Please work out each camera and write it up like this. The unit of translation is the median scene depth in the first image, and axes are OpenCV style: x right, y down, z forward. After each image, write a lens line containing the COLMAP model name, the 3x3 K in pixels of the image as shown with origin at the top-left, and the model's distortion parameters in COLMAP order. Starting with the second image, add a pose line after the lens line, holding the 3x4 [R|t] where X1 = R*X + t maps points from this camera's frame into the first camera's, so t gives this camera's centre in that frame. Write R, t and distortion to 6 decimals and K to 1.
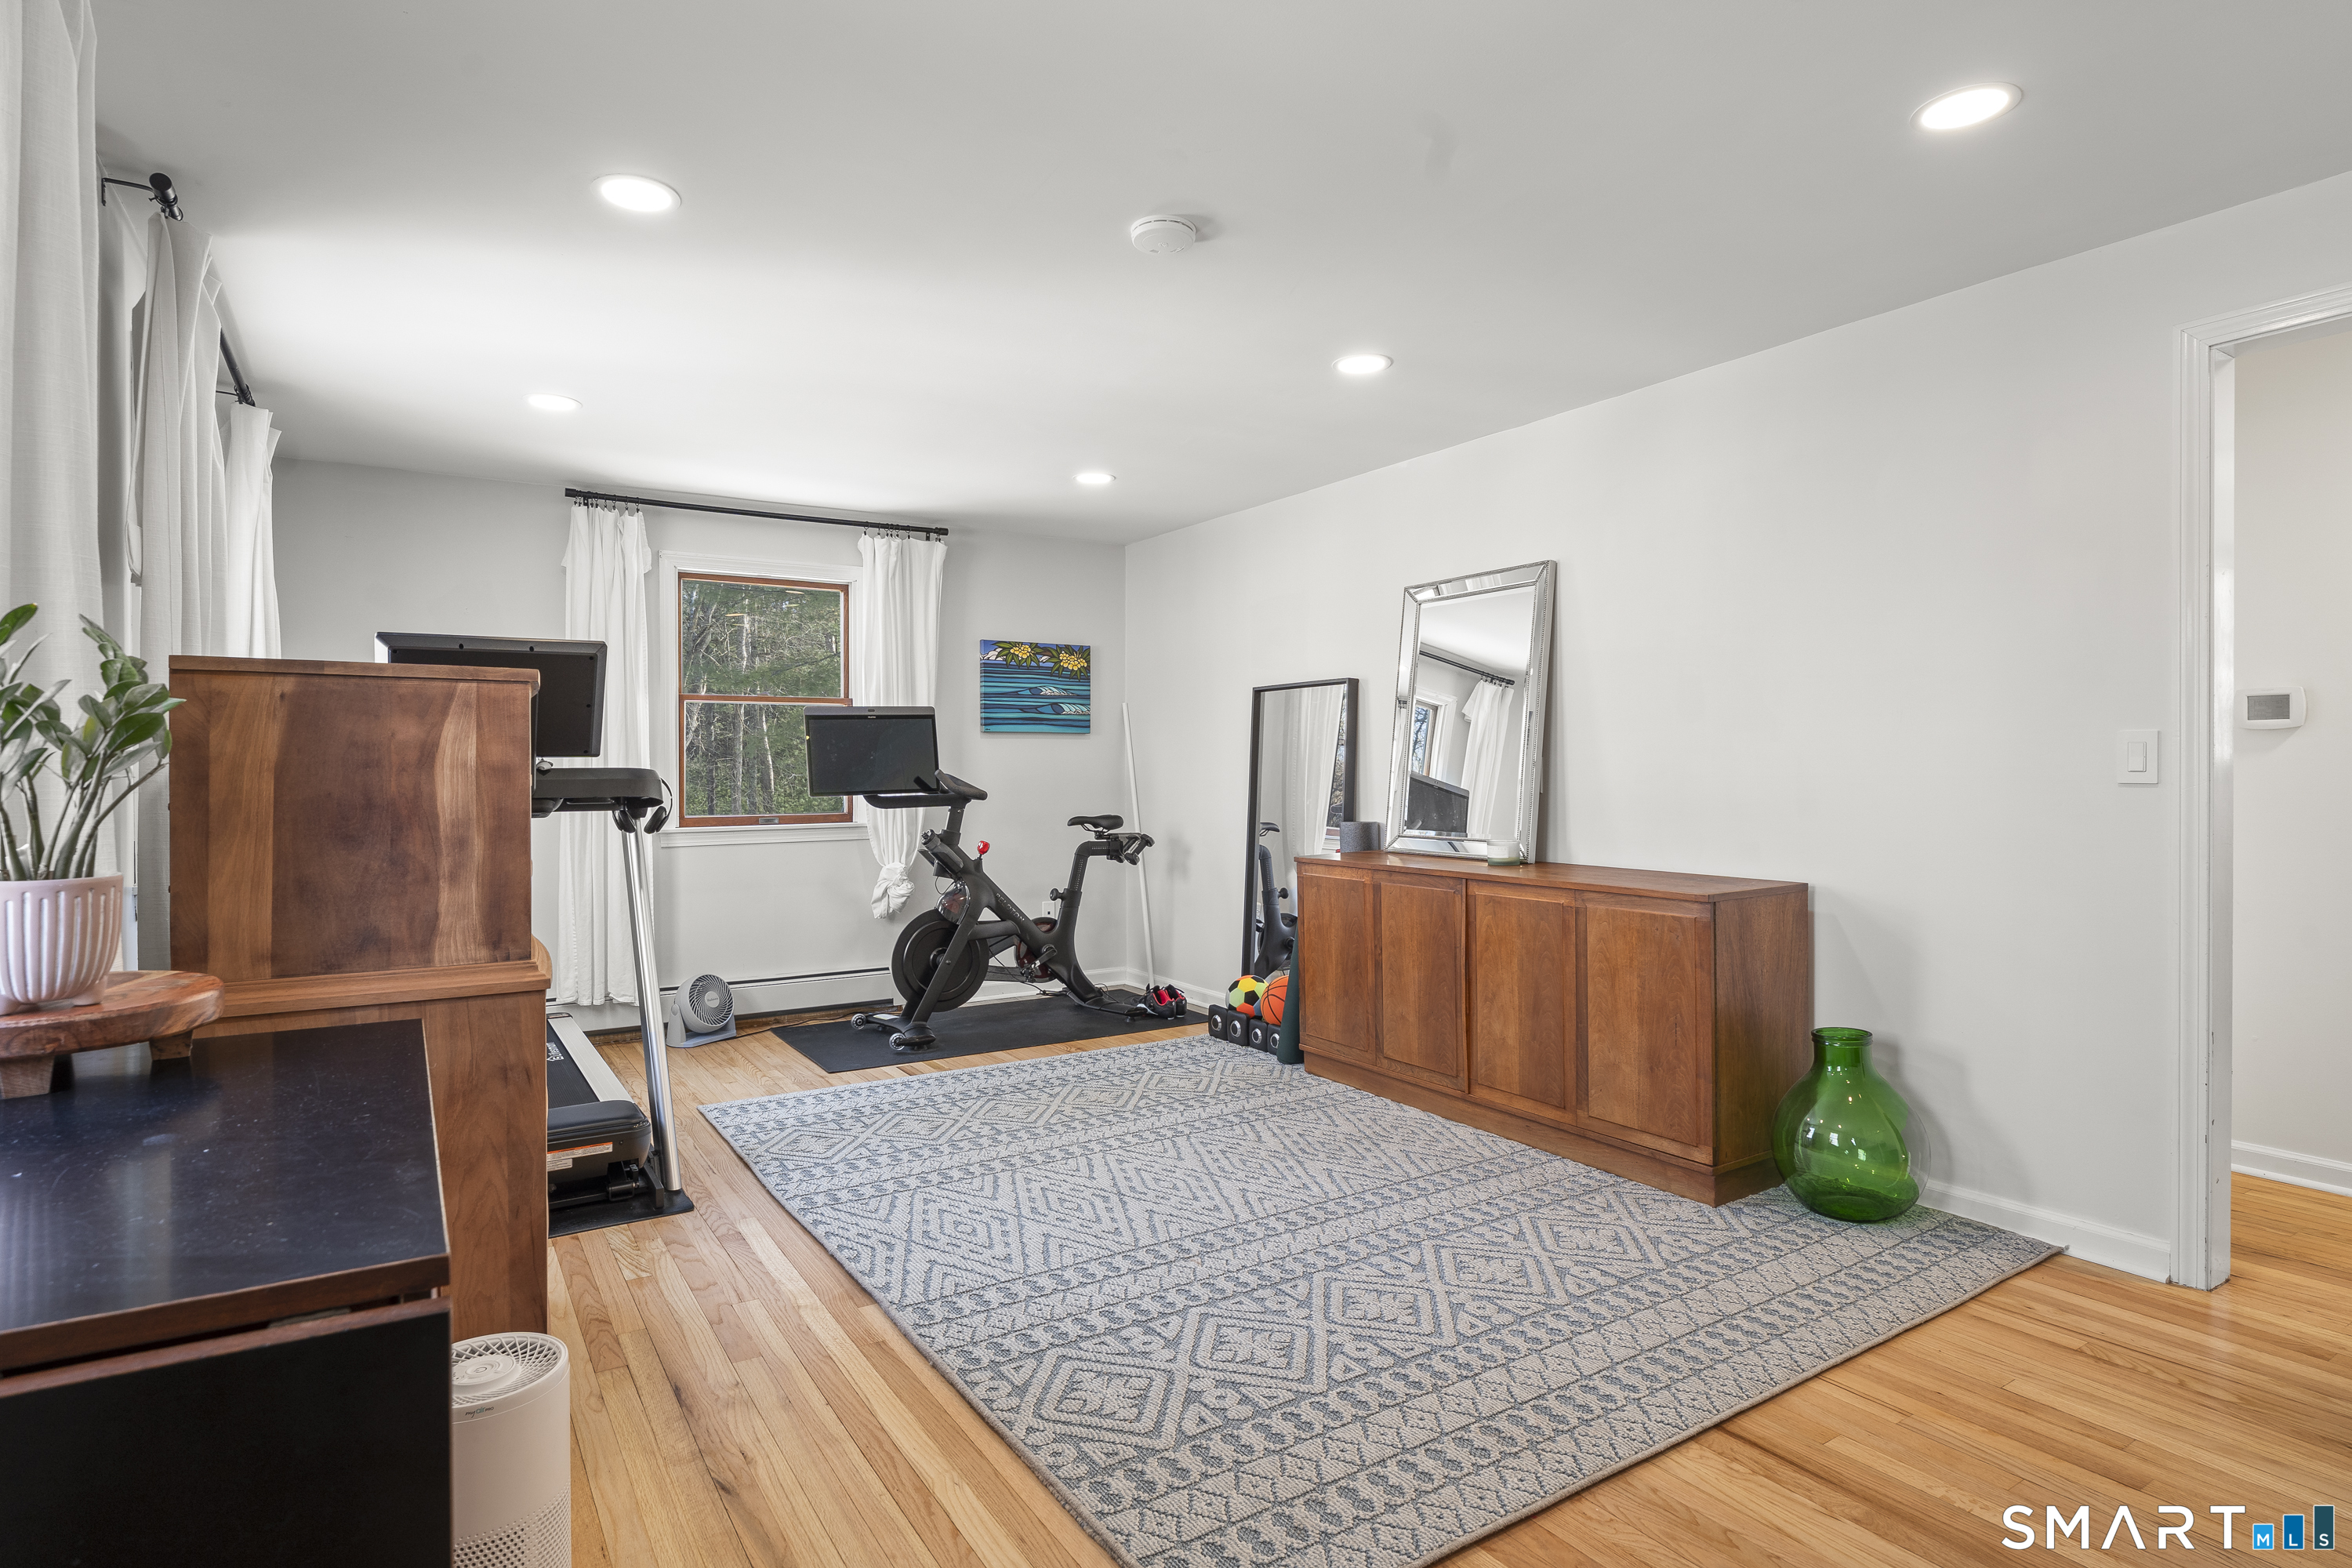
lens RADIAL K [[1200.9, 0, 1160.3], [0, 1200.9, 774.3], [0, 0, 1]] dist [-0.008831, 0.003110]
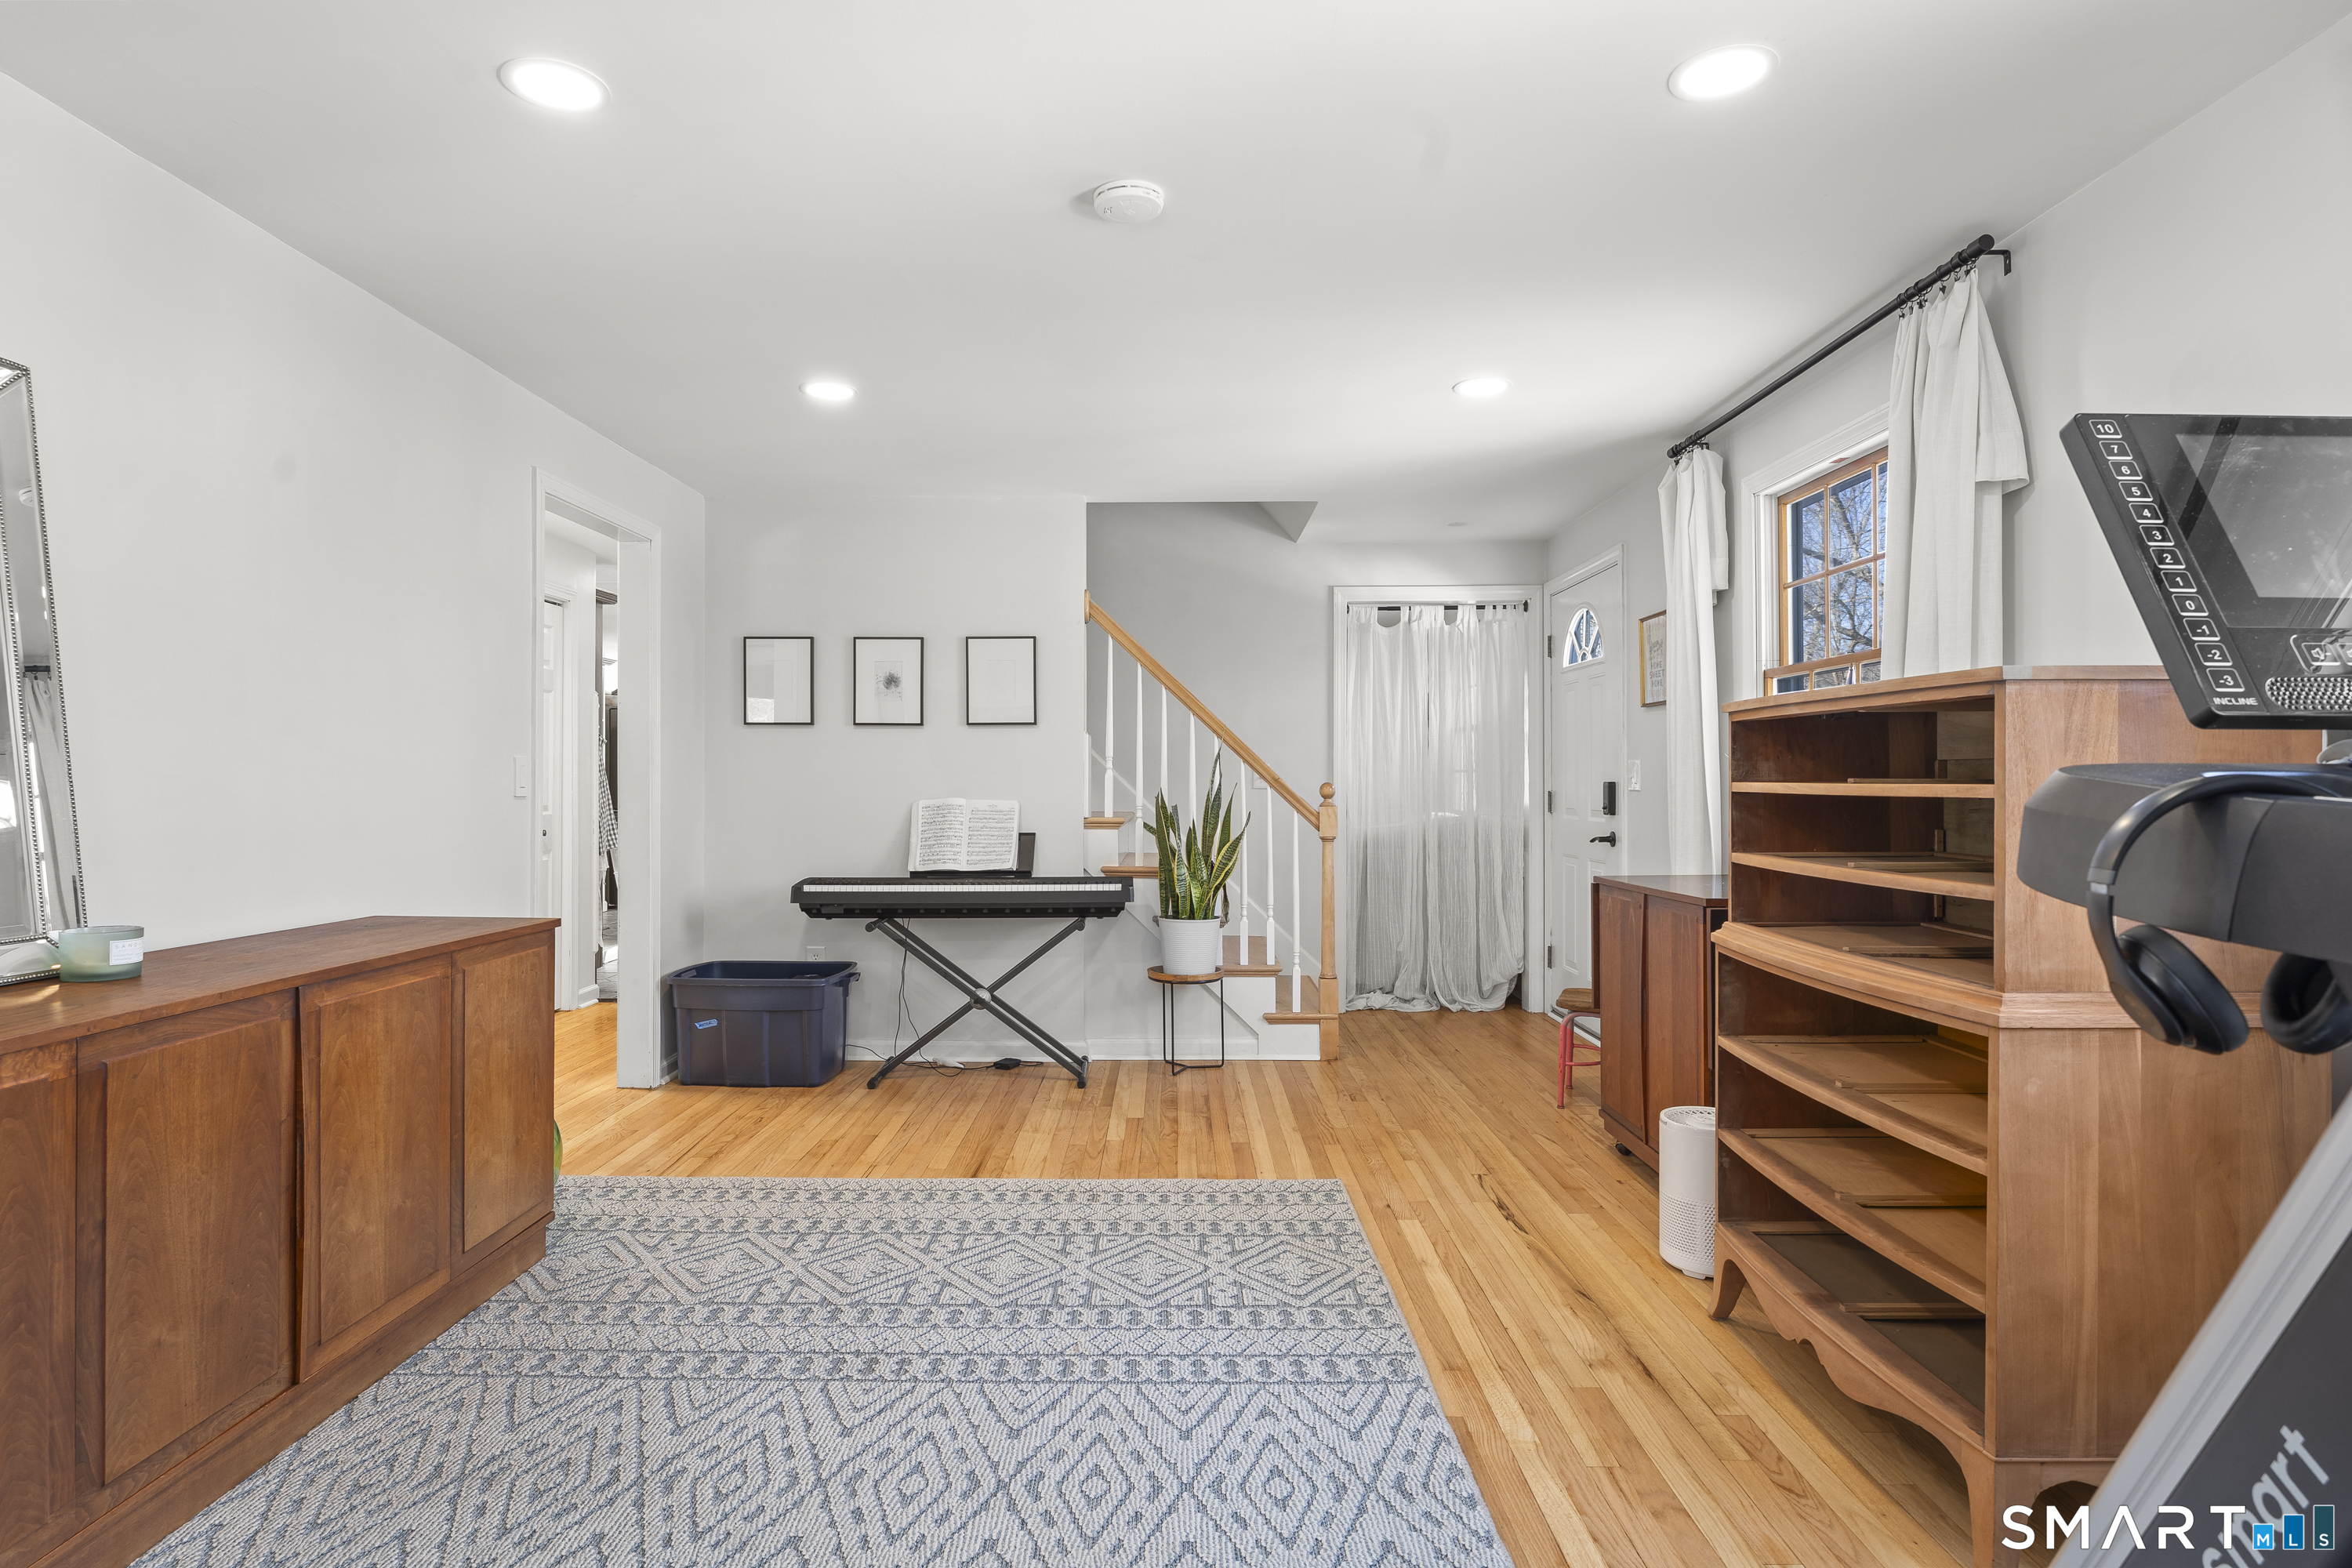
lens RADIAL K [[1200.9, 0, 1162.8], [0, 1200.9, 785.2], [0, 0, 1]] dist [-0.008831, 0.003110]
pose [[-0.835436, 0.003398, 0.549577, -0.518431], [0.005474, 0.999983, 0.002139, -0.003763], [-0.549560, 0.004795, -0.835440, 1.743341]]
